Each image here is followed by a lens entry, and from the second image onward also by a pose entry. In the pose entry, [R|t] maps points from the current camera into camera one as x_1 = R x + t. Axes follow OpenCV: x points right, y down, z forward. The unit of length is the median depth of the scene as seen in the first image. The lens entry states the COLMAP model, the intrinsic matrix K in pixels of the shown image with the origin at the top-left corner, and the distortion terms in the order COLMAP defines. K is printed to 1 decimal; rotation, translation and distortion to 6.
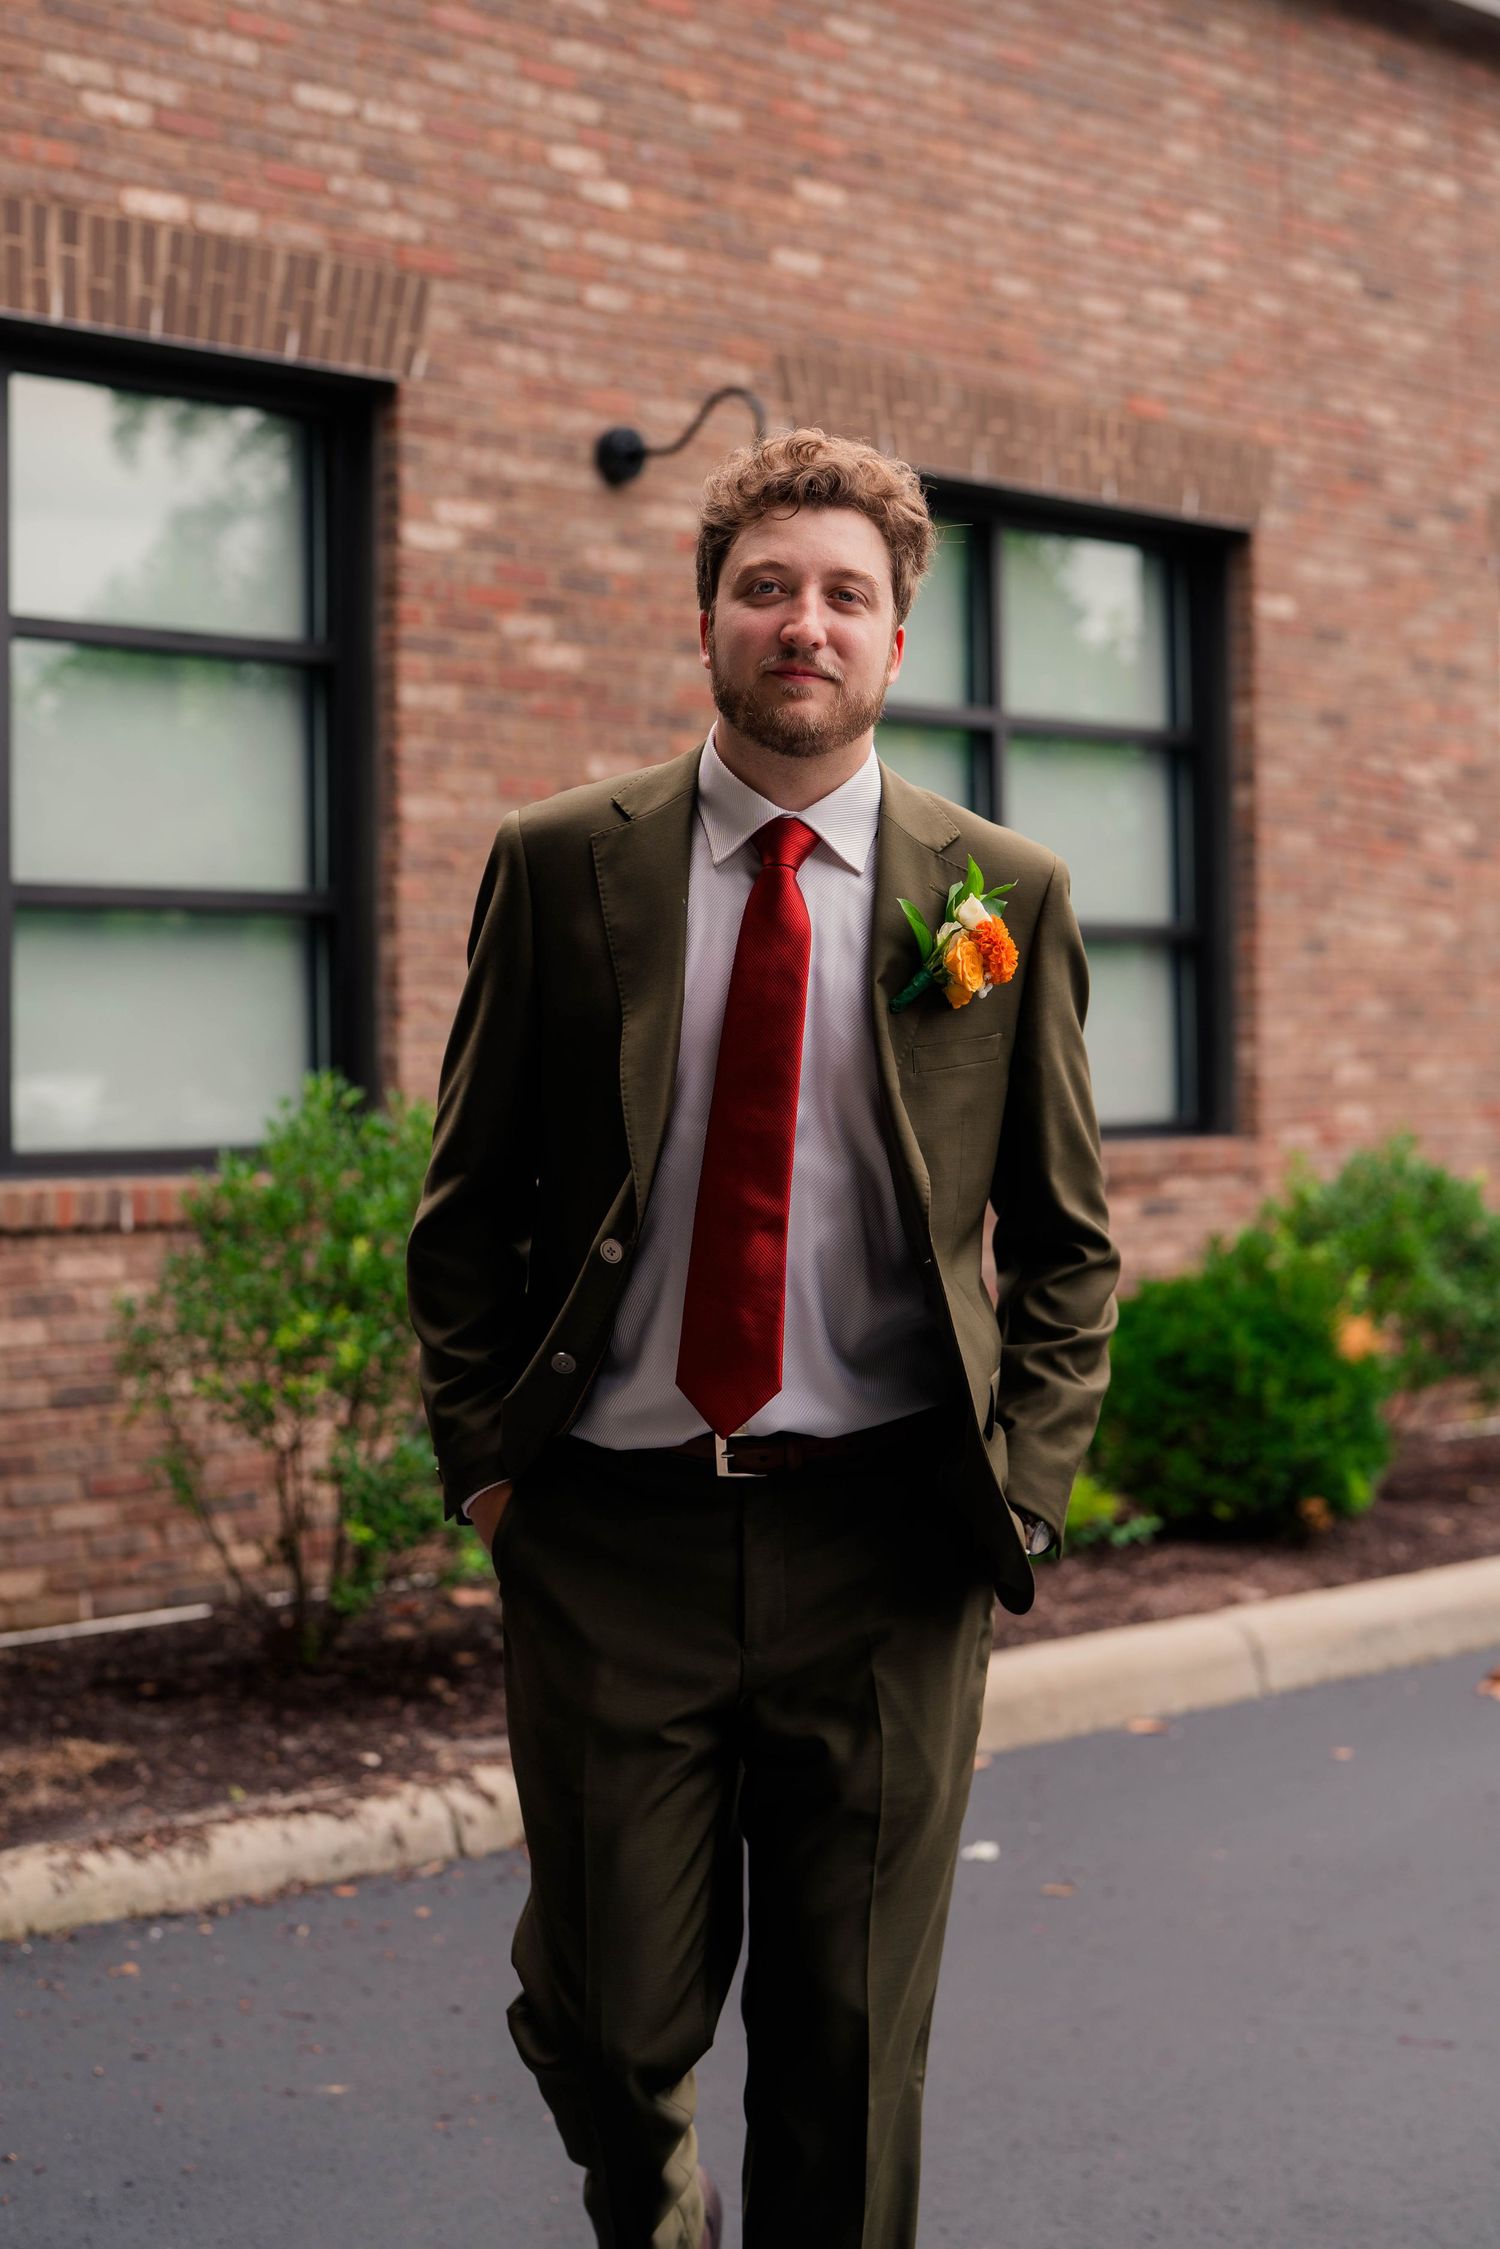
lens RADIAL K [[3605.1, 0, 663.7], [0, 3605.1, 950.8], [0, 0, 1]] dist [-0.160533, 1.075148]
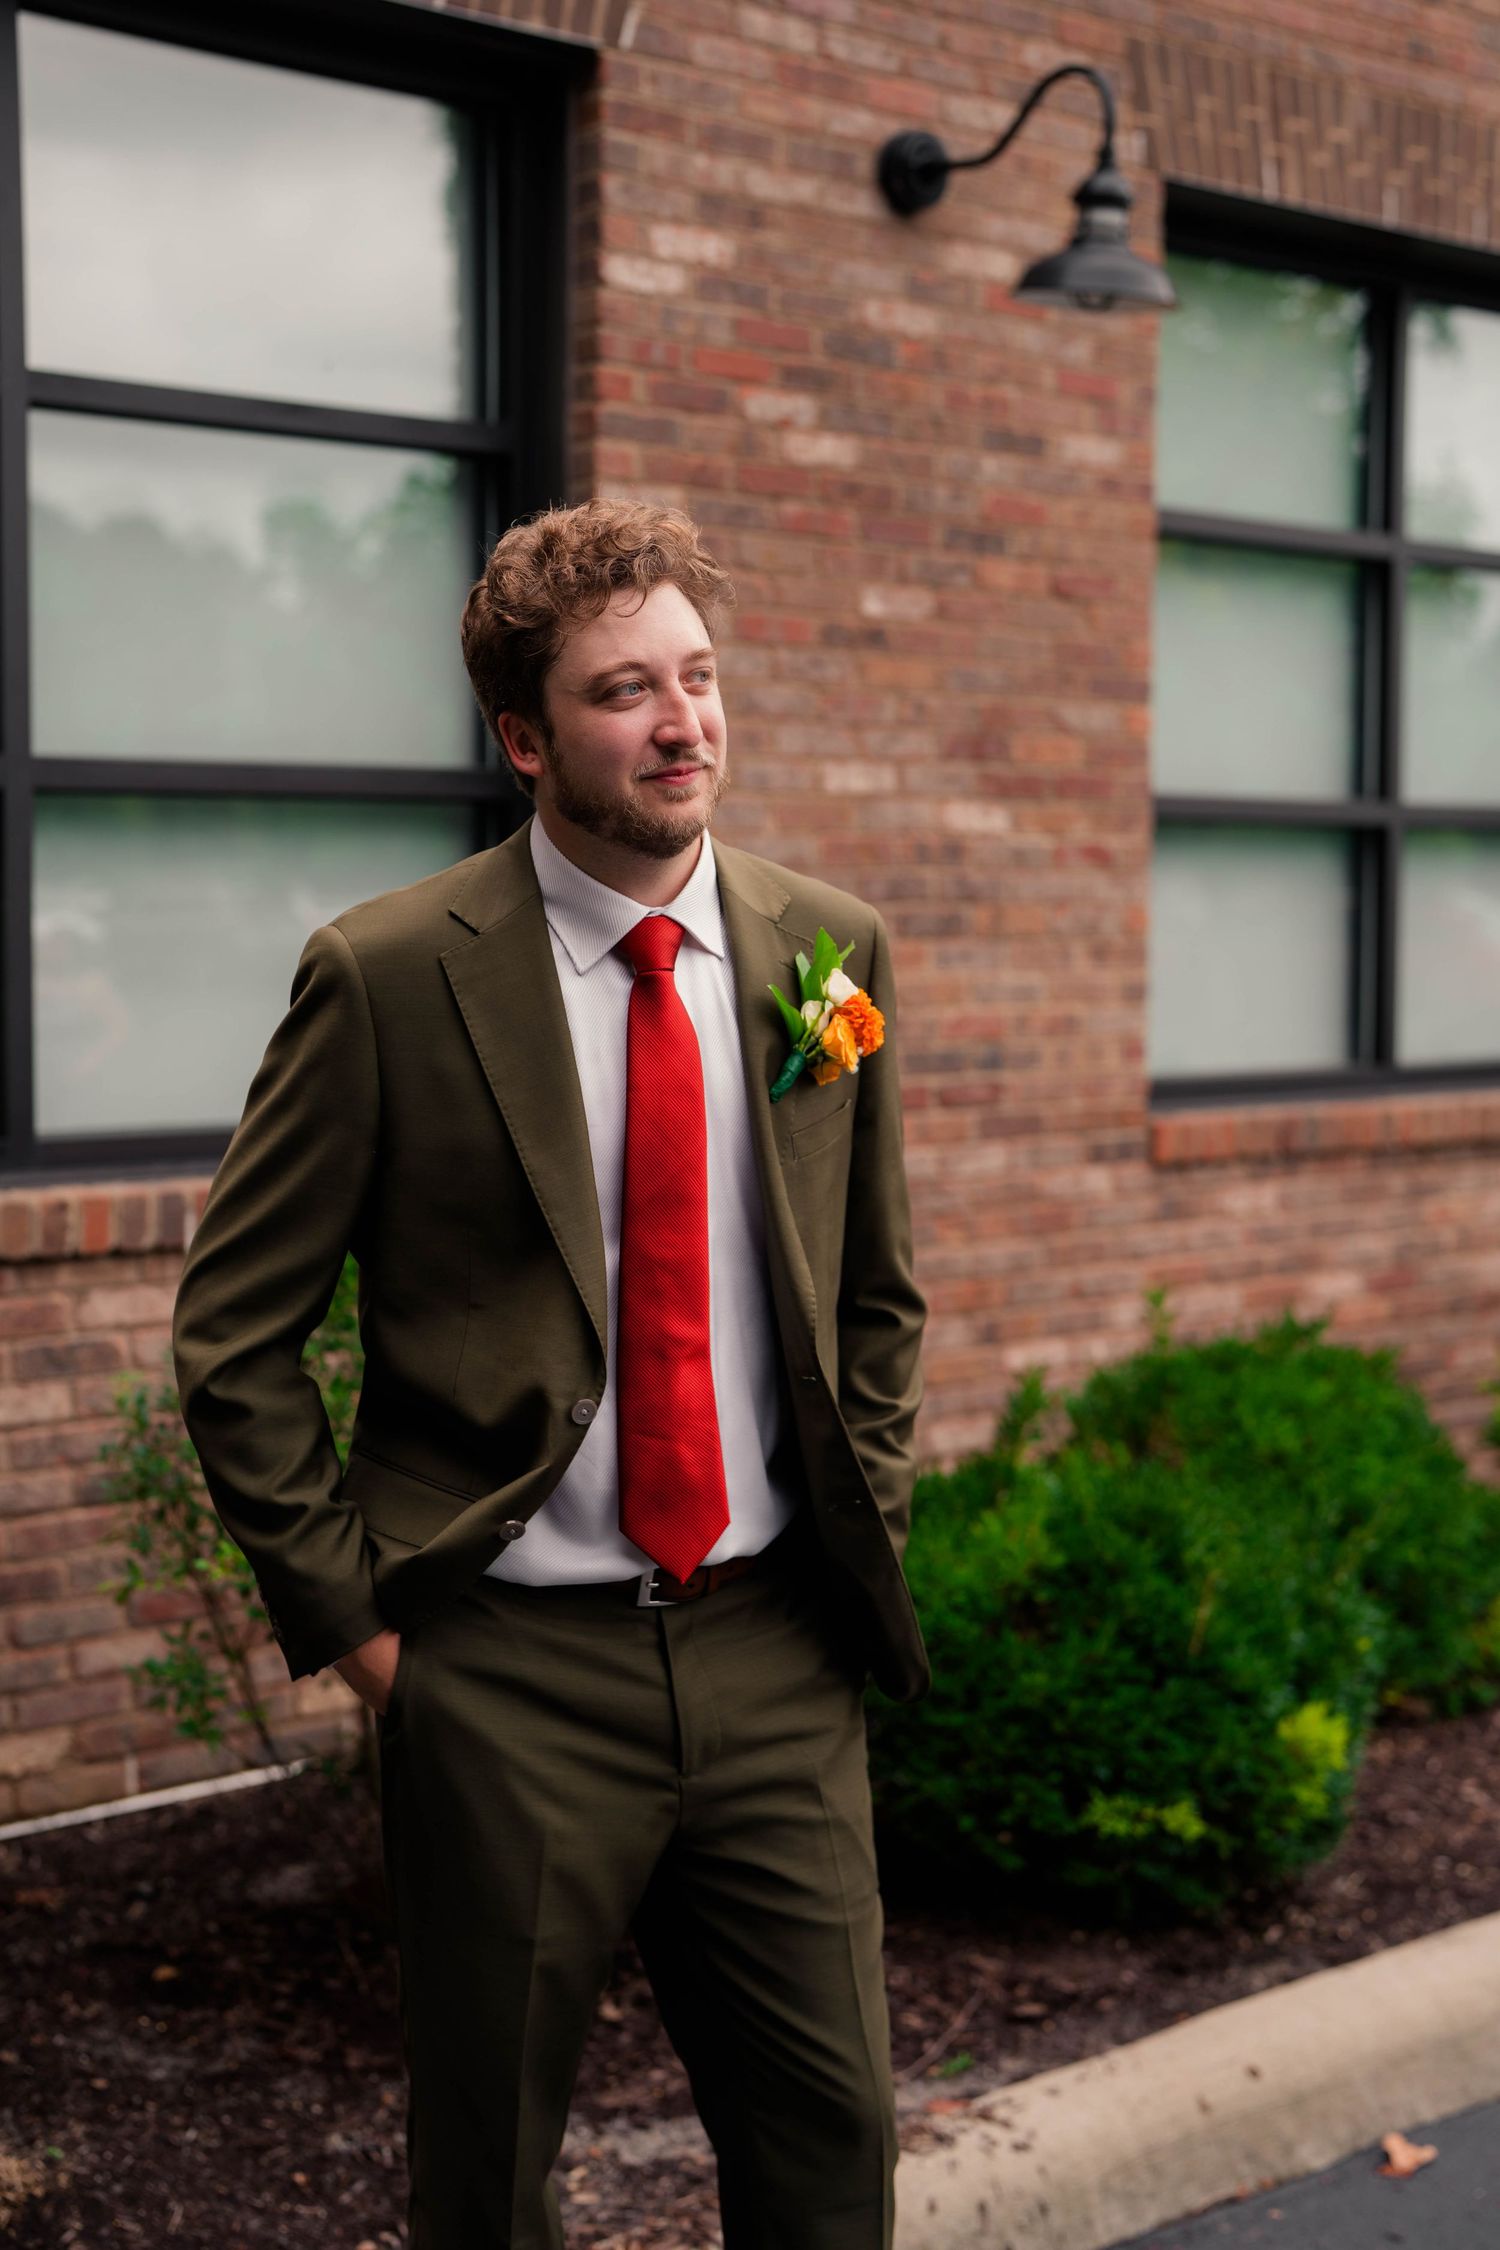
lens RADIAL K [[3162.2, 0, 730.3], [0, 3162.2, 1085.5], [0, 0, 1]] dist [-0.155865, 1.029916]
pose [[0.997003, 0.018901, -0.075022, 0.002530], [-0.011563, 0.995211, 0.097065, -0.014748], [0.076497, -0.095907, 0.992446, 0.349193]]
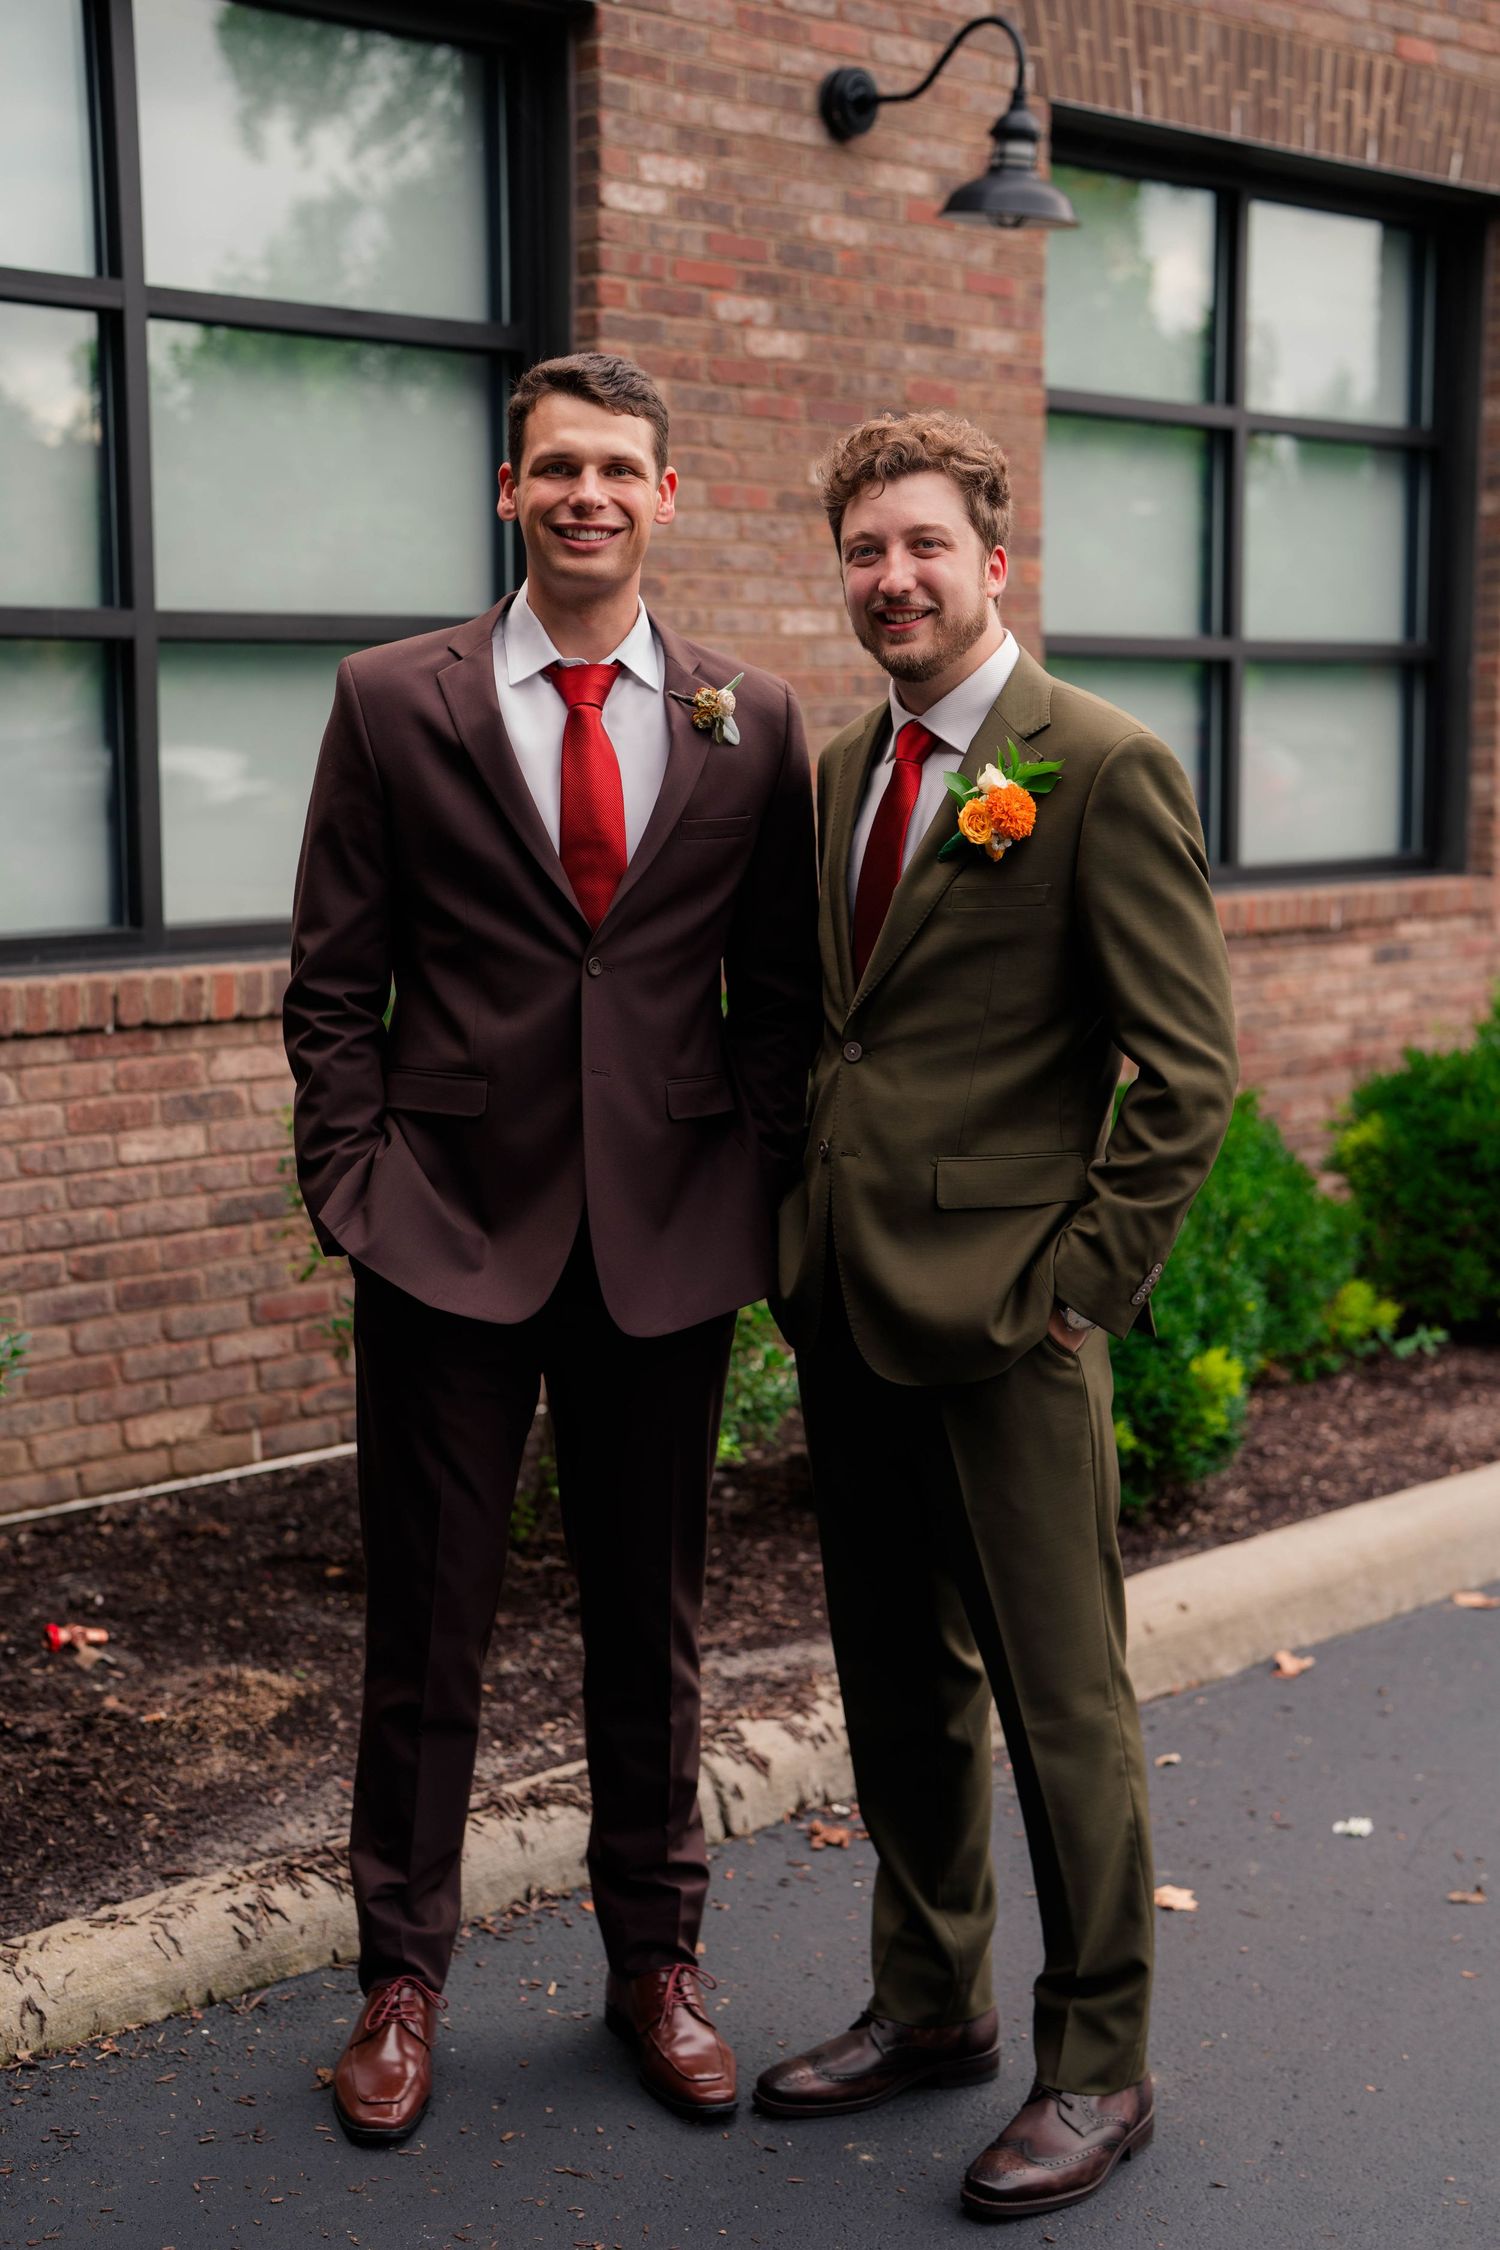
lens RADIAL K [[3172.1, 0, 723.3], [0, 3172.1, 1138.1], [0, 0, 1]] dist [-0.159593, 1.052666]
pose [[0.999981, 0.004569, -0.004033, -0.038245], [-0.003852, 0.986689, 0.162571, -0.016127], [0.004722, -0.162553, 0.986689, 0.215175]]
